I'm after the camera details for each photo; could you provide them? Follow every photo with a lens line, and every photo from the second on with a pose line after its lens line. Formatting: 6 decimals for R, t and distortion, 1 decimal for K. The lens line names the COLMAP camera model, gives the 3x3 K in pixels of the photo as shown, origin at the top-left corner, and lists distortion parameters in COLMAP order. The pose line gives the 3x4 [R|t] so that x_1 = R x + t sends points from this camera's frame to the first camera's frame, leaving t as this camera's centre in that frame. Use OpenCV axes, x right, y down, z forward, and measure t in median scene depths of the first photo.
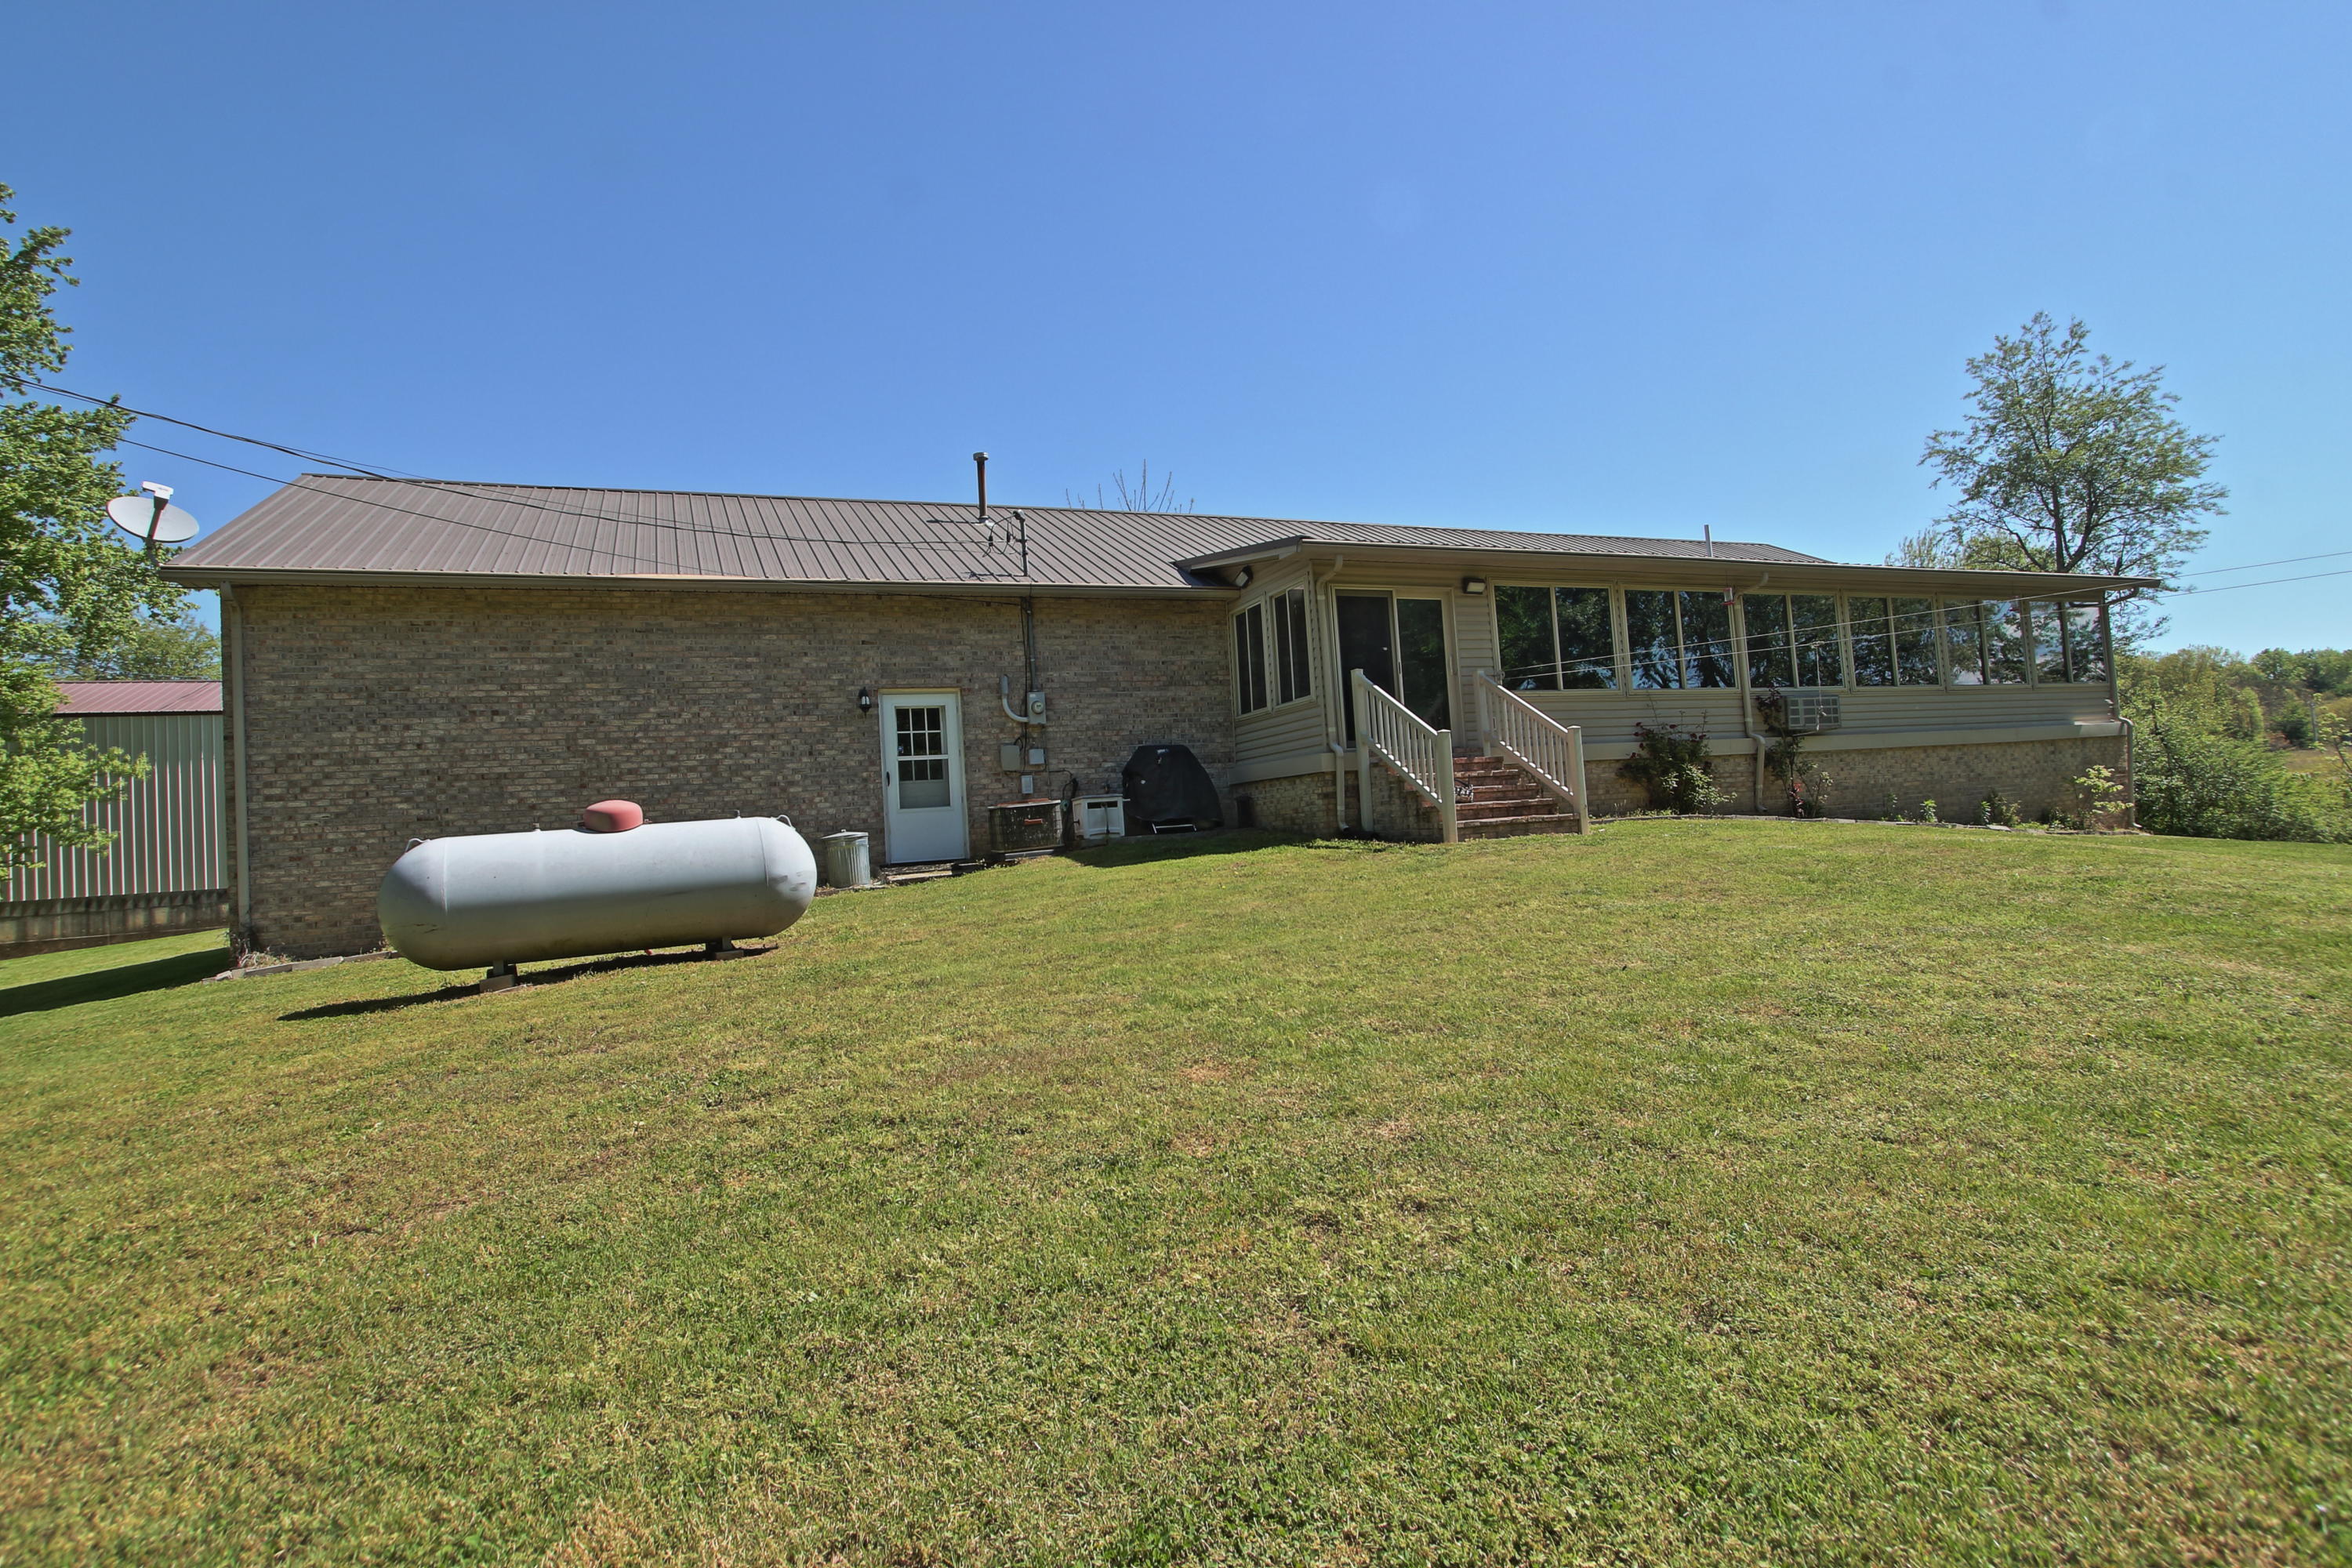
lens RADIAL K [[1152.9, 0, 1176.0], [0, 1152.9, 784.0], [0, 0, 1]] dist [-0.014035, 0.000488]
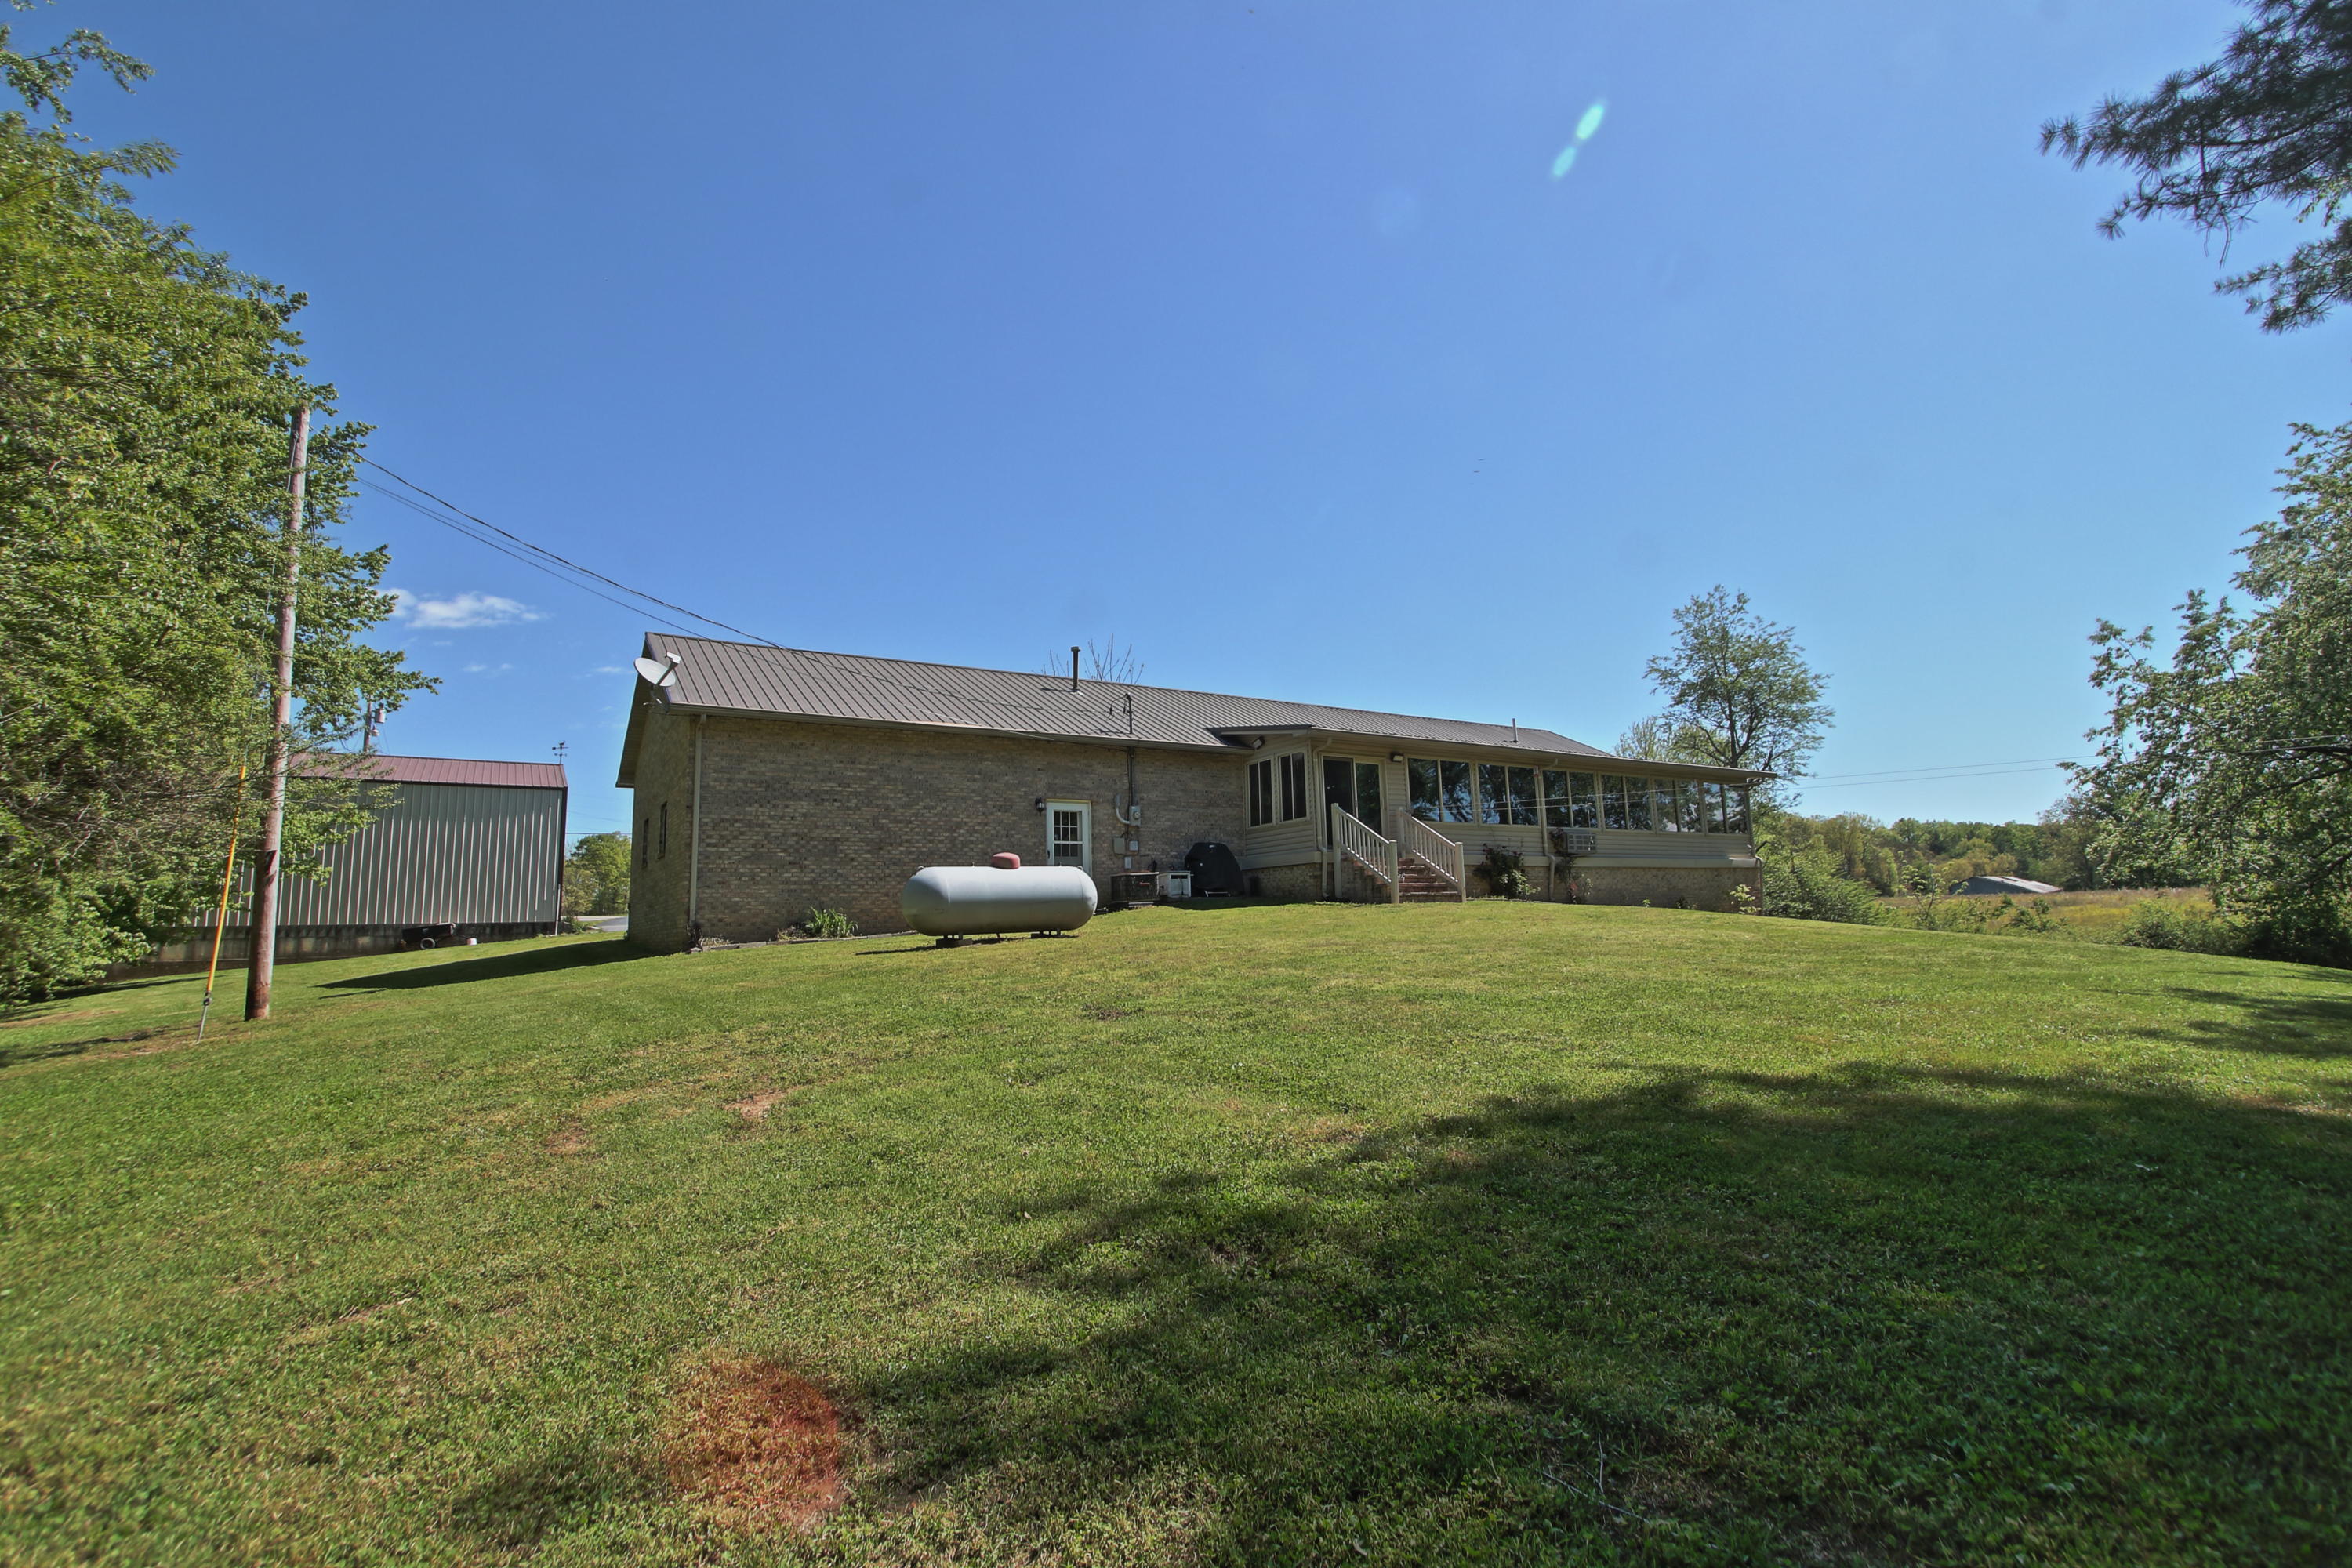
lens RADIAL K [[1050.5, 0, 1176.0], [0, 1050.5, 784.0], [0, 0, 1]] dist [-0.010933, 0.000543]
pose [[0.987059, 0.058928, 0.149135, -0.280753], [-0.043268, 0.993408, -0.106152, 0.043159], [-0.154407, 0.098326, 0.983102, -0.450665]]
